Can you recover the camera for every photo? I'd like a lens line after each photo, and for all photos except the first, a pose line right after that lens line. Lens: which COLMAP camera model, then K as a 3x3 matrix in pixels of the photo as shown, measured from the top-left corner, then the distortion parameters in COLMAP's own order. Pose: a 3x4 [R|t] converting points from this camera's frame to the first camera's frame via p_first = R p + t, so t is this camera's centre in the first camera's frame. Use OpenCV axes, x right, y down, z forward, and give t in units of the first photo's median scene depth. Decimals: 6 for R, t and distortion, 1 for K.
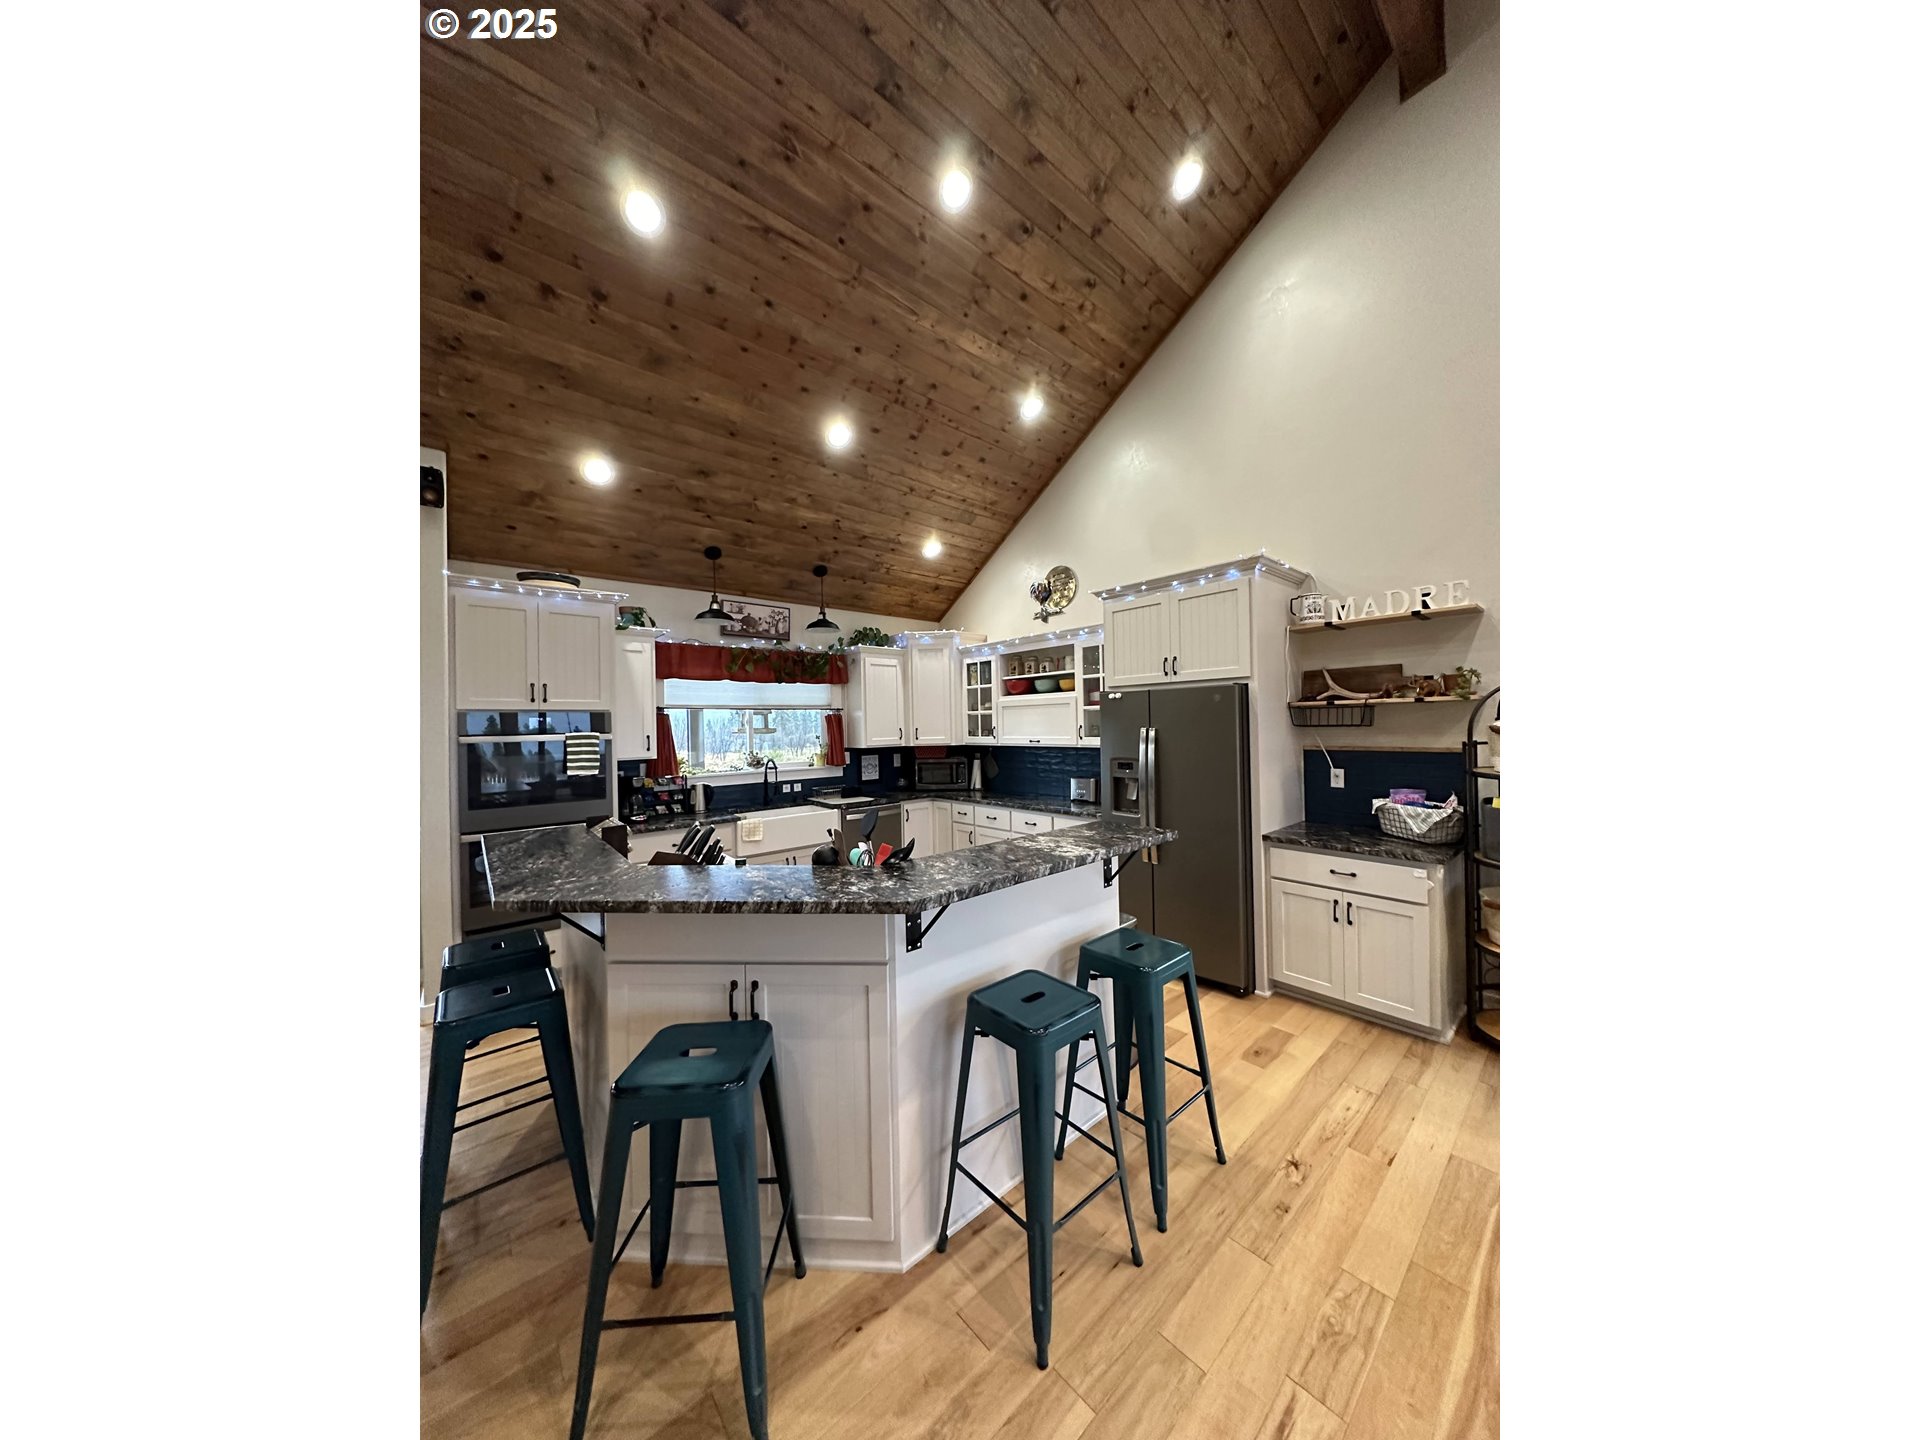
lens RADIAL K [[575.6, 0, 969.8], [0, 575.6, 721.0], [0, 0, 1]] dist [-0.001566, 0.000042]
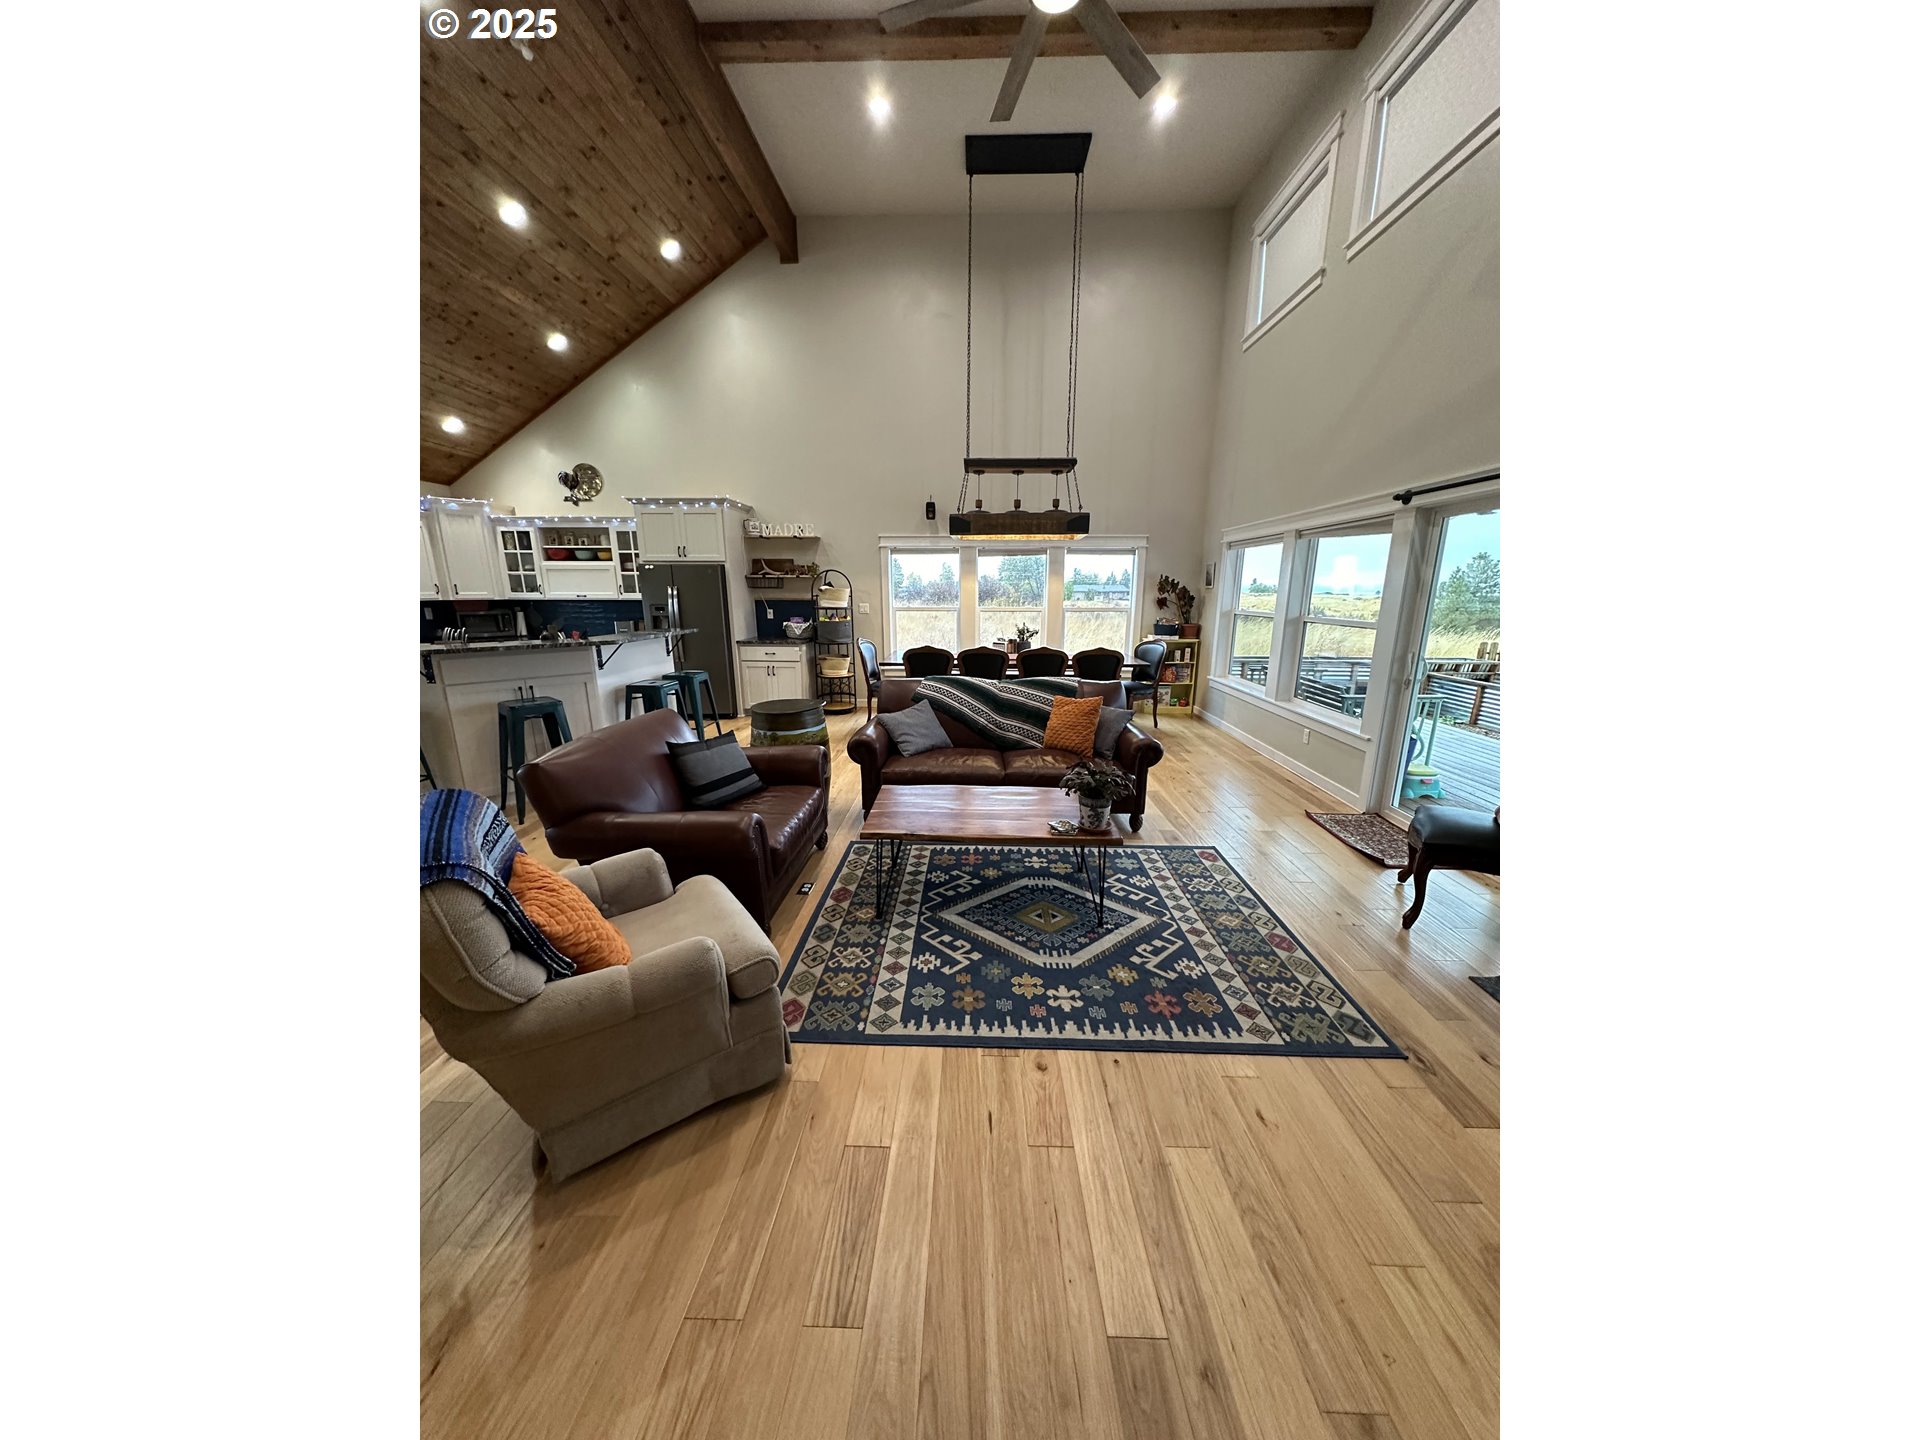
lens RADIAL K [[575.6, 0, 956.9], [0, 575.6, 722.4], [0, 0, 1]] dist [-0.001566, 0.000042]
pose [[0.691336, -0.141932, 0.708456, -0.311930], [-0.021149, 0.976121, 0.216194, 0.014217], [-0.722224, -0.164446, 0.671826, -0.700604]]
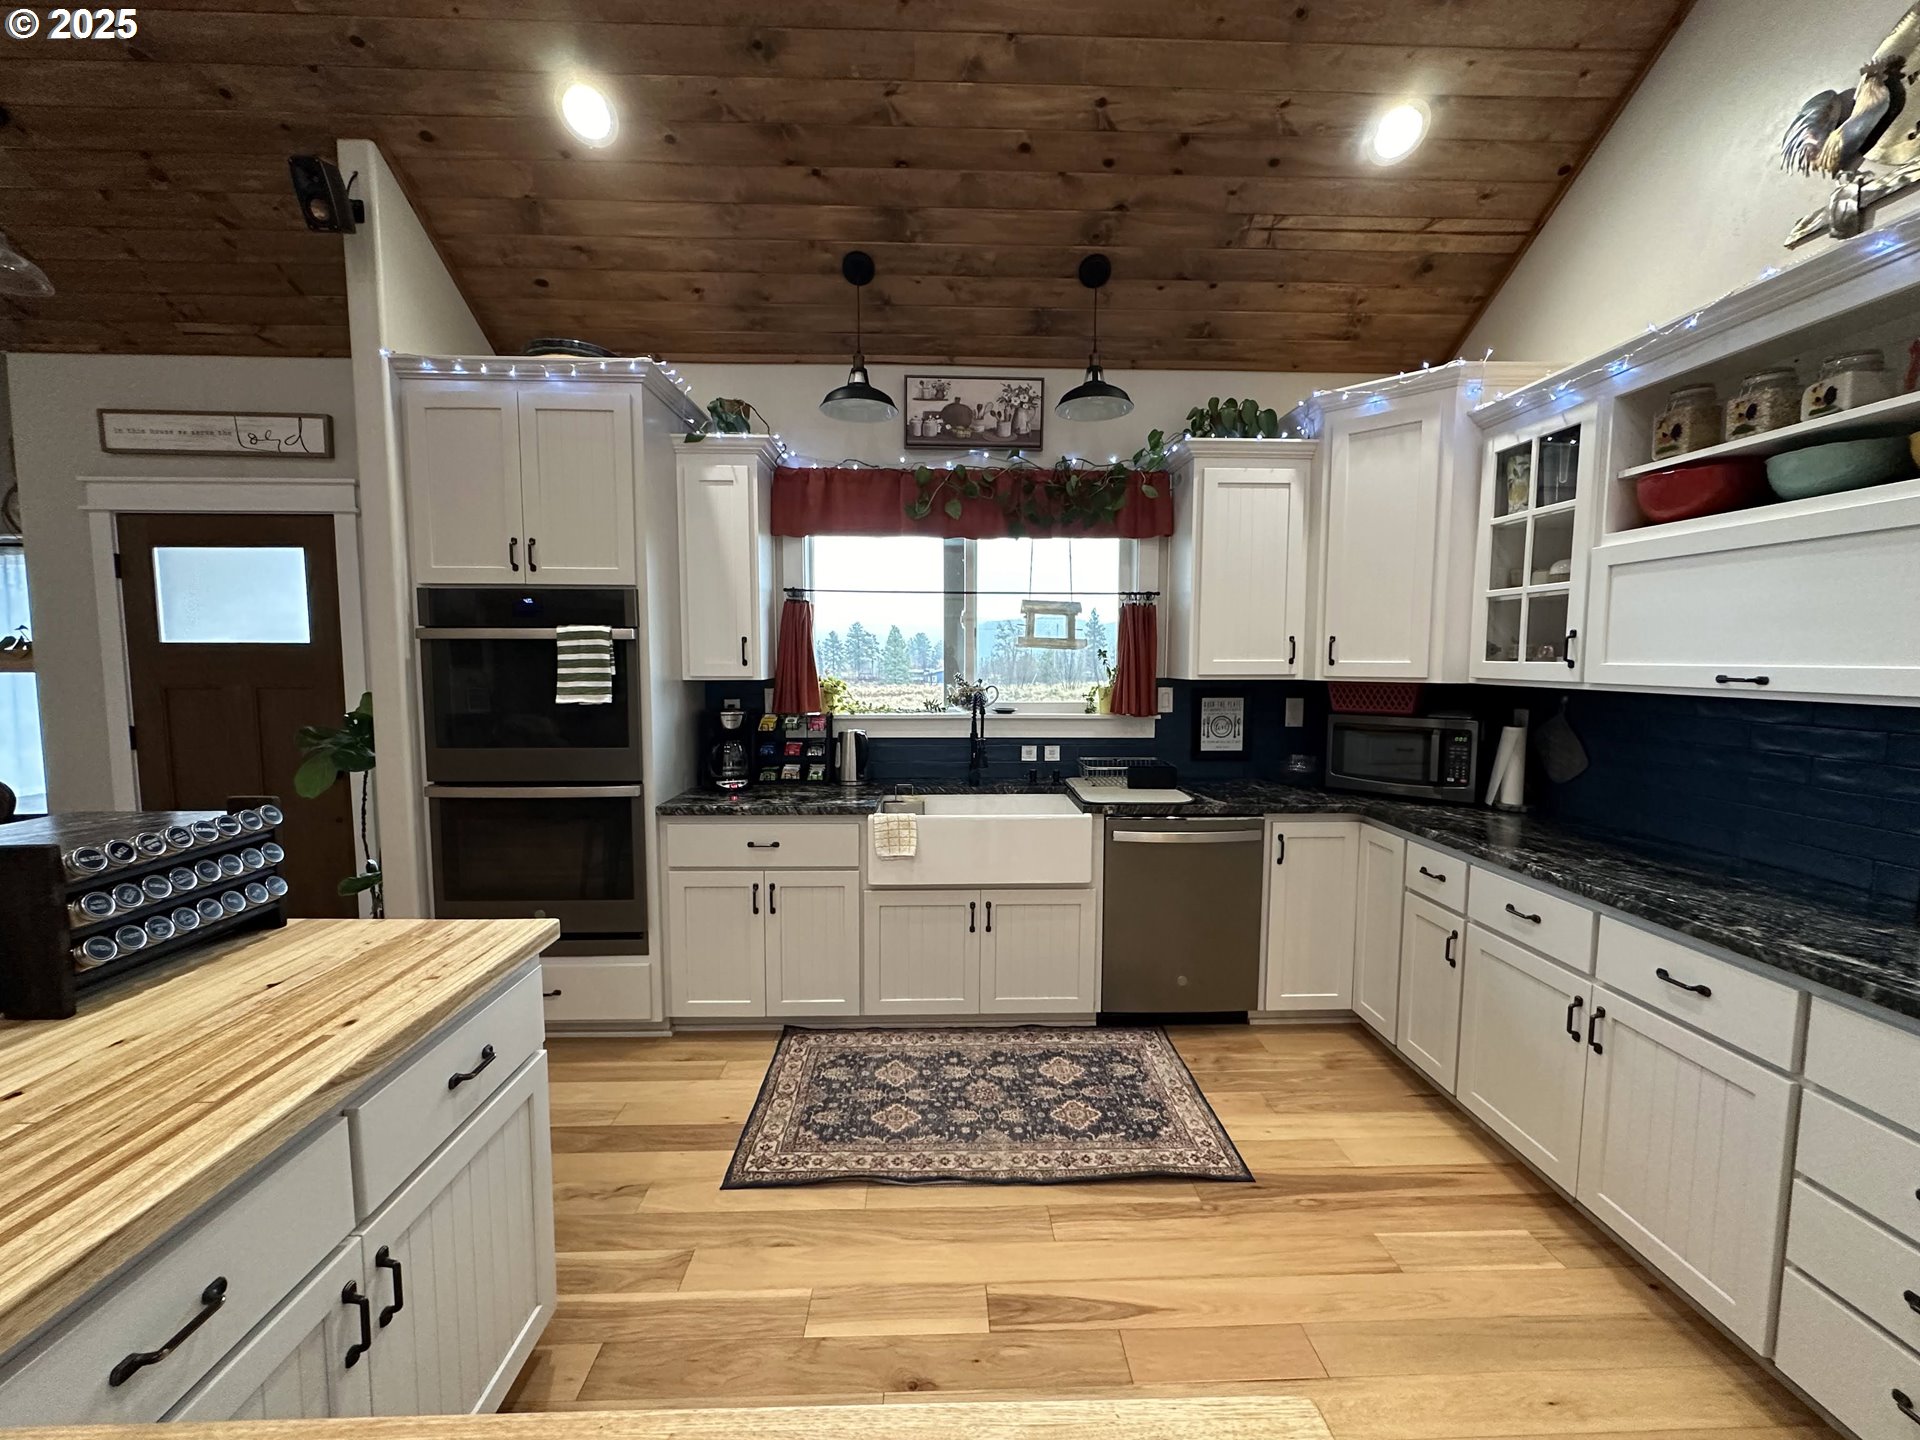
lens RADIAL K [[767.6, 0, 961.3], [0, 767.6, 716.9], [0, 0, 1]] dist [-0.000789, 0.000951]
pose [[0.767368, 0.073644, -0.636963, 0.065716], [-0.013739, 0.995043, 0.098494, 0.023287], [0.641059, -0.066830, 0.764576, 0.512671]]
